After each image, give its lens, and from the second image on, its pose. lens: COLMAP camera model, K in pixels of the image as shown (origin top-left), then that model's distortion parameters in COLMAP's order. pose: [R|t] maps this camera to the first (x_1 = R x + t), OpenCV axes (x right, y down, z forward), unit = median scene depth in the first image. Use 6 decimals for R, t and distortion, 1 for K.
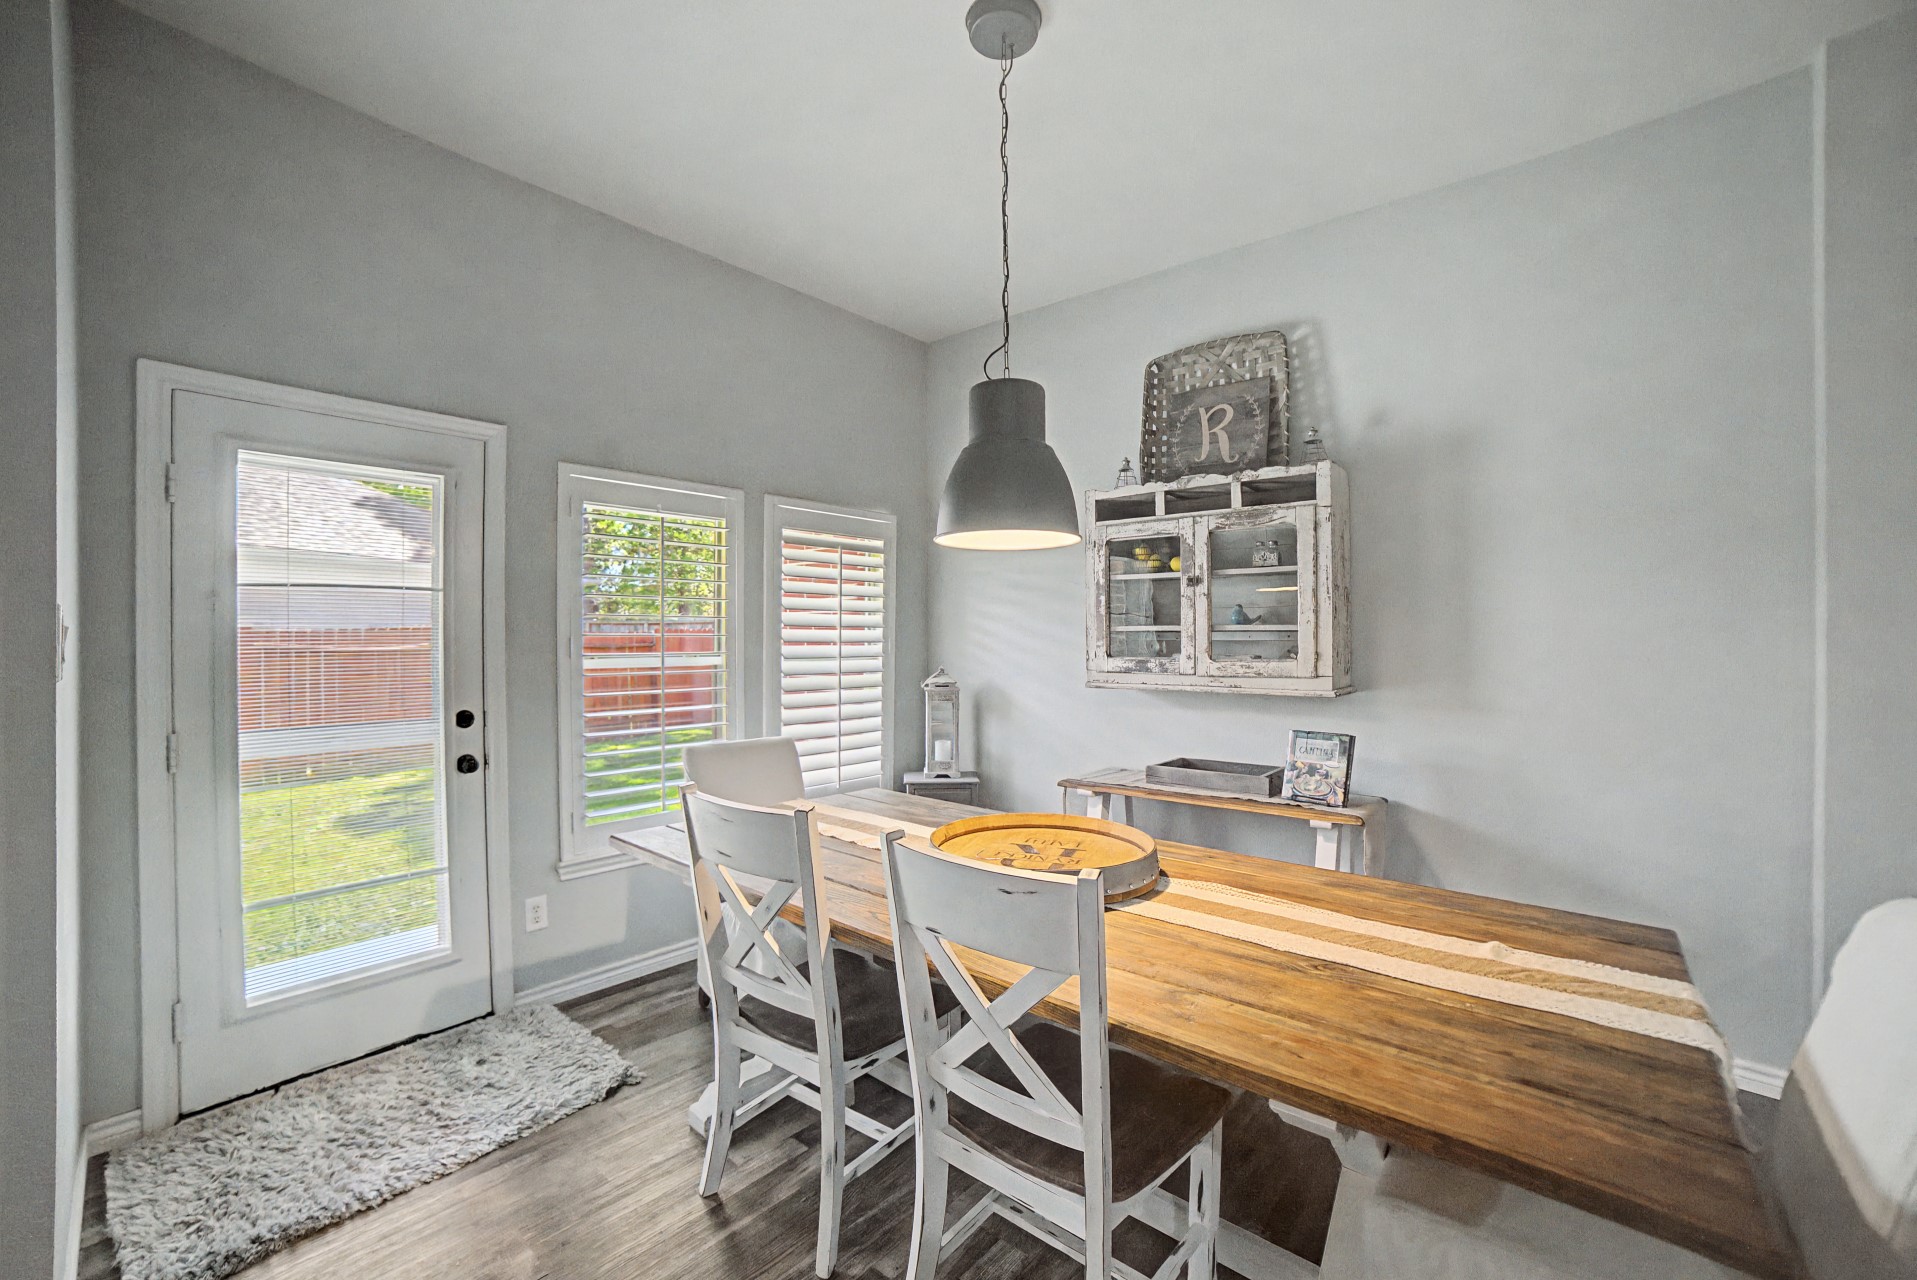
lens RADIAL K [[781.8, 0, 951.6], [0, 781.8, 642.9], [0, 0, 1]] dist [-0.097693, 0.029366]
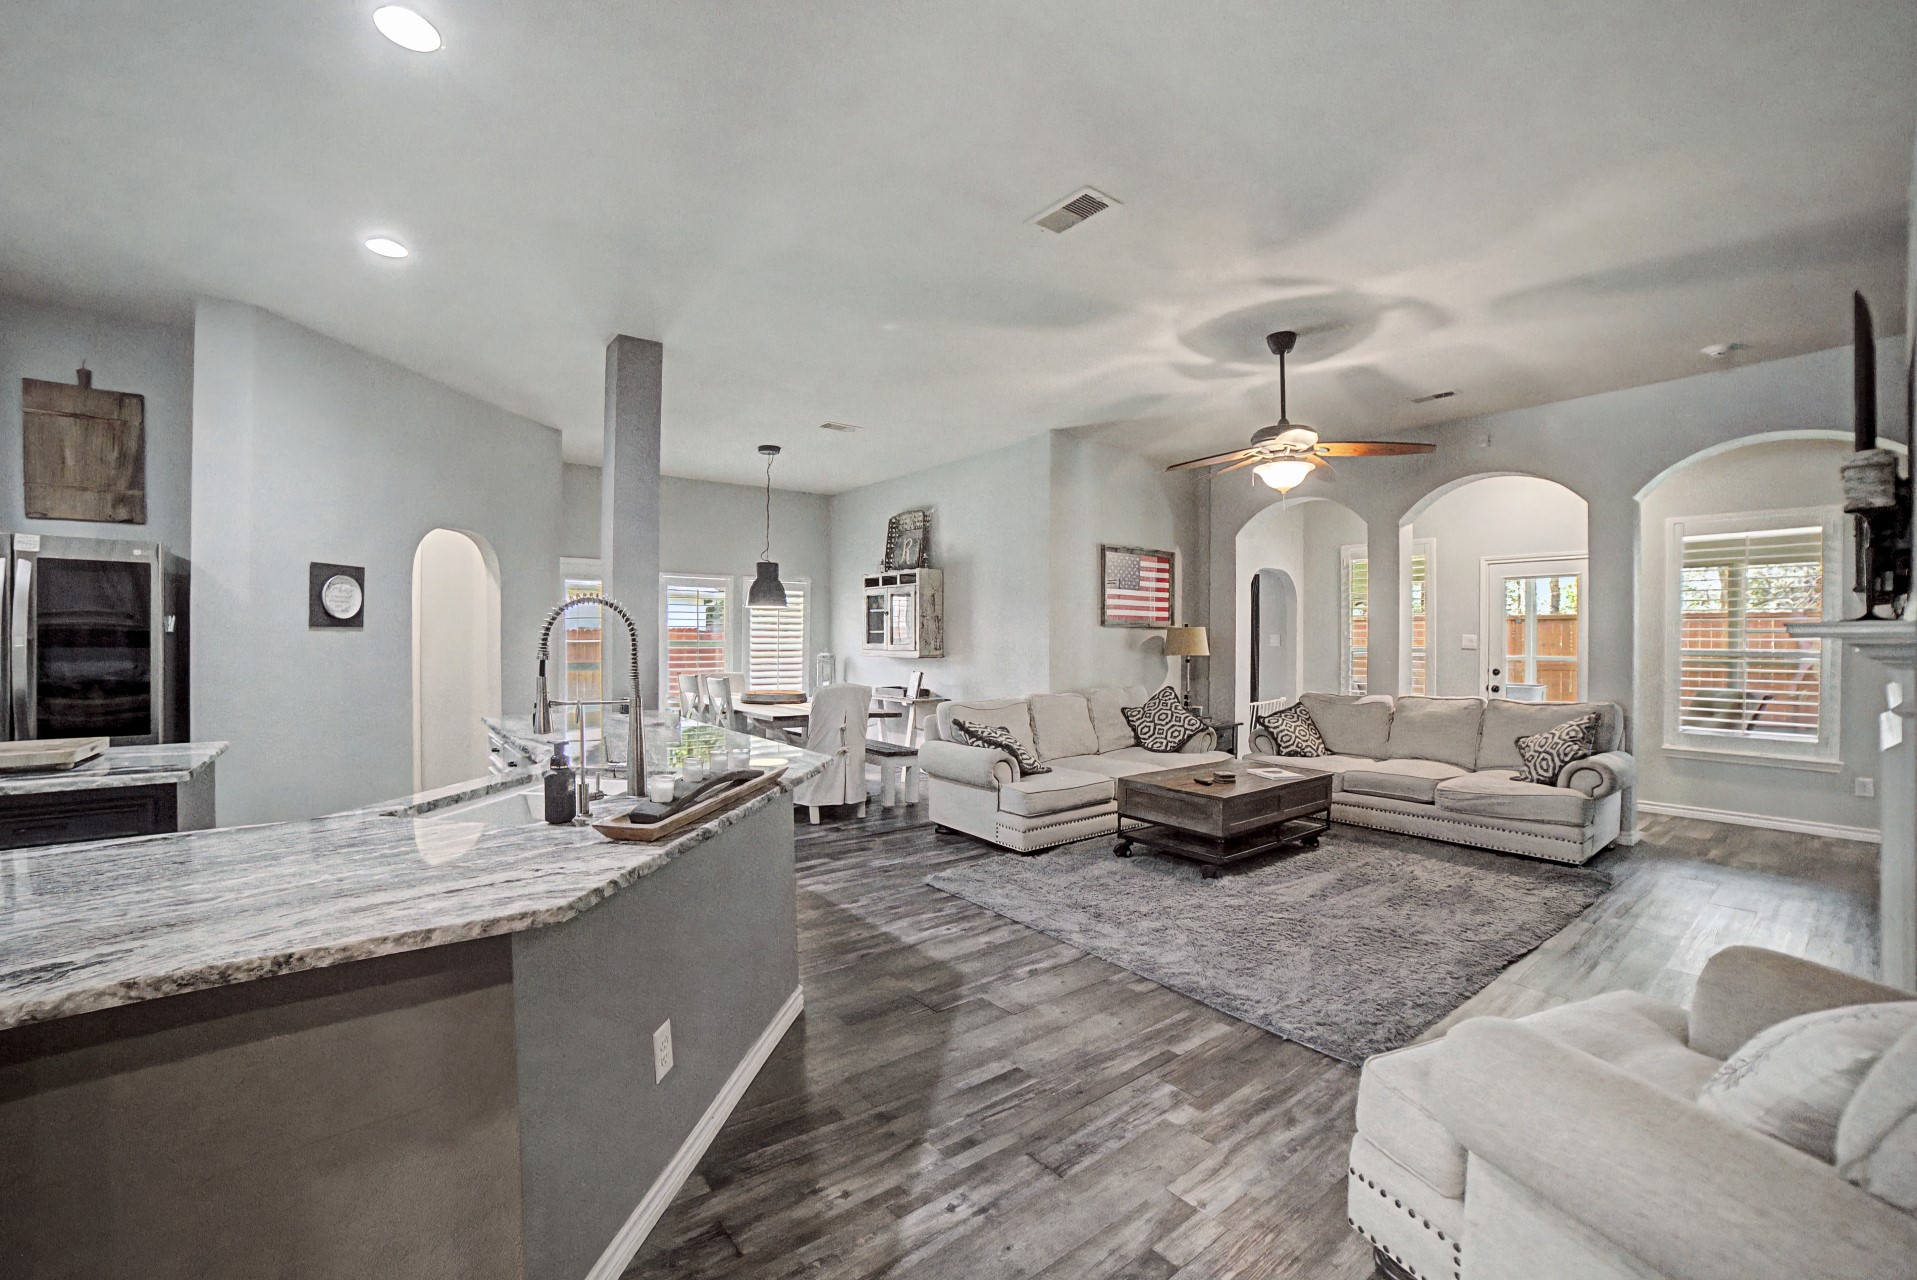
lens RADIAL K [[781.8, 0, 951.6], [0, 781.8, 642.9], [0, 0, 1]] dist [-0.097693, 0.029366]
pose [[0.979745, 0.001305, -0.200245, 1.084272], [0.000282, 0.999969, 0.007895, -0.003329], [0.200249, -0.007792, 0.979714, -1.531953]]
